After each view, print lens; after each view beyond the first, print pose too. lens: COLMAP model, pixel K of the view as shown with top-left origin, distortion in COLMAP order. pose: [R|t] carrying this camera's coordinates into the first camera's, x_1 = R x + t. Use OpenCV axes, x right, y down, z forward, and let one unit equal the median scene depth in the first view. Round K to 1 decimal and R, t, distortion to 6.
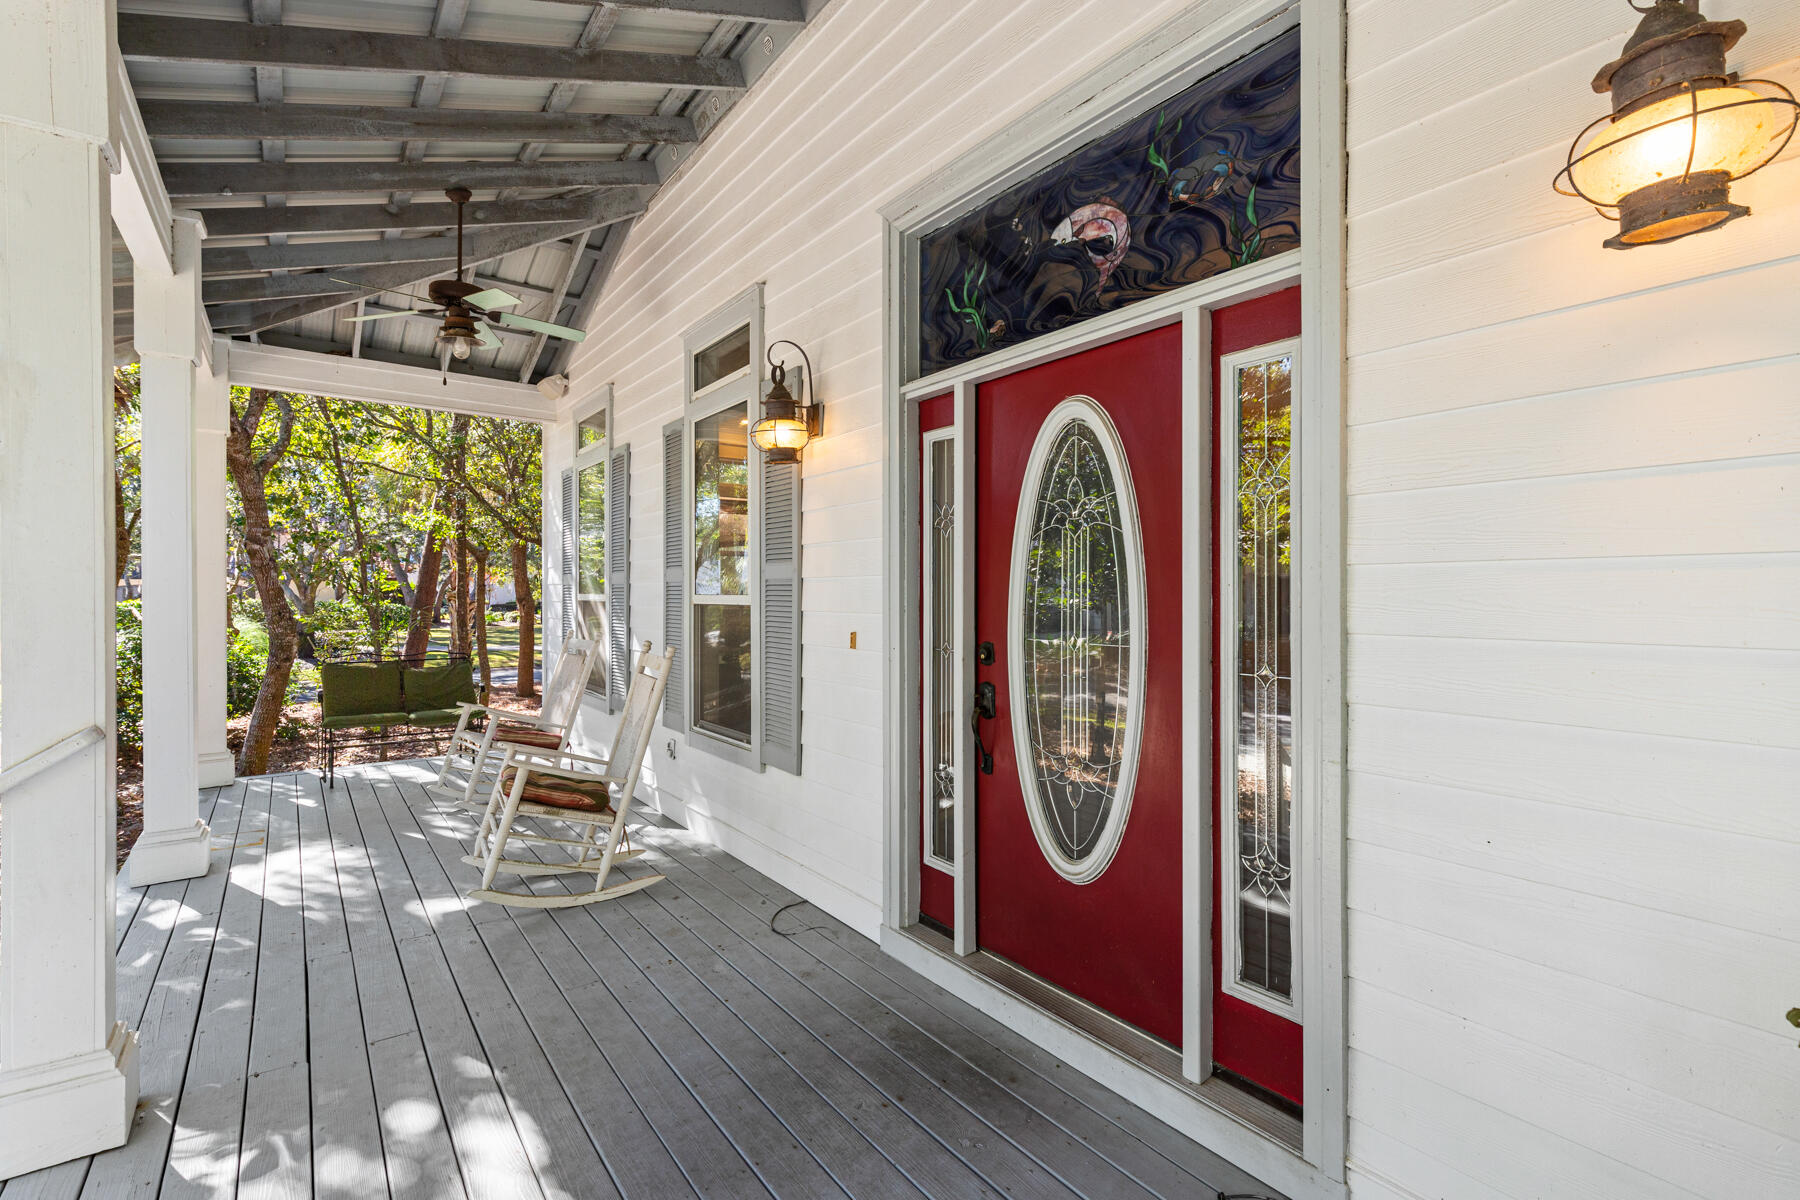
lens RADIAL K [[812.1, 0, 906.1], [0, 812.1, 603.4], [0, 0, 1]] dist [0.003270, -0.000588]
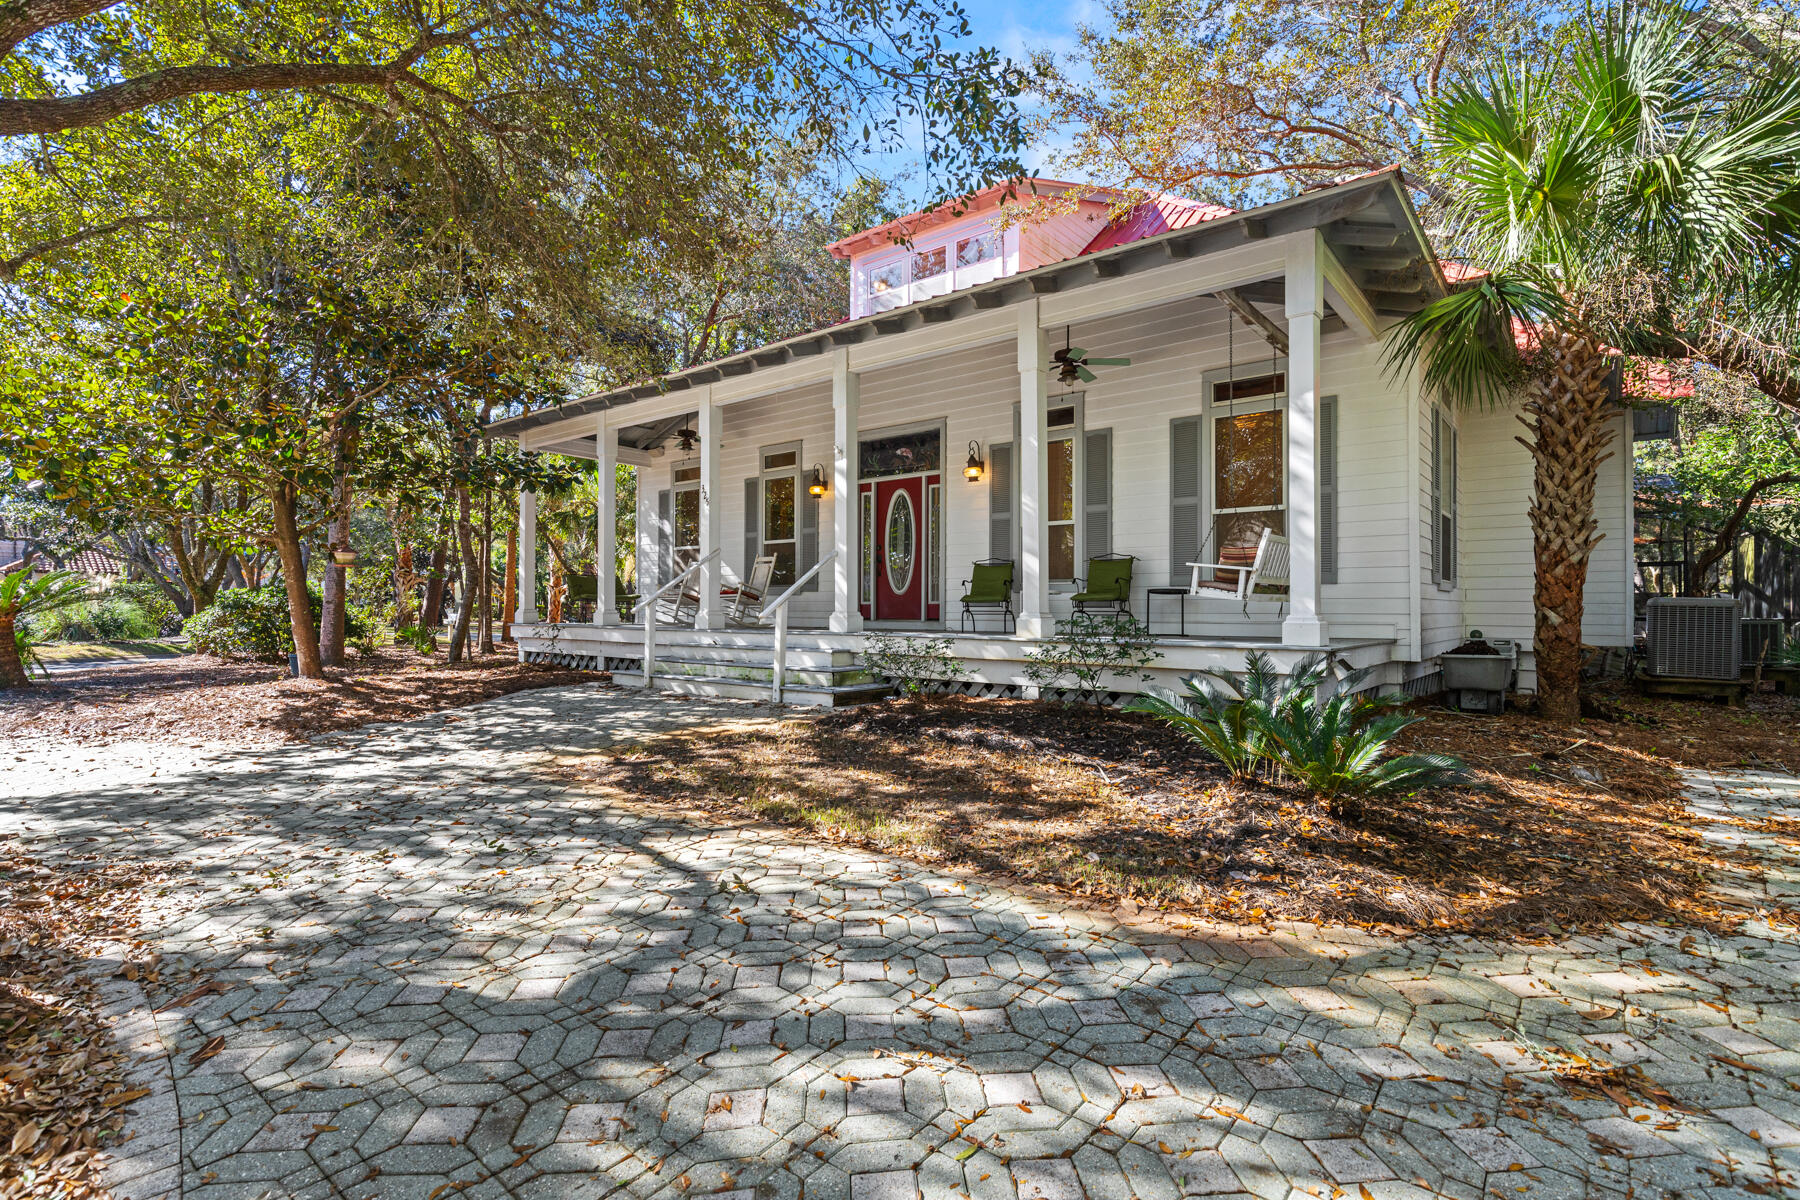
lens RADIAL K [[874.2, 0, 896.5], [0, 874.2, 604.5], [0, 0, 1]] dist [0.002546, 0.000037]
pose [[0.971662, -0.009848, 0.236168, -0.876113], [0.012034, 0.999897, -0.007815, 0.389446], [-0.236066, 0.010435, 0.971681, -3.347802]]
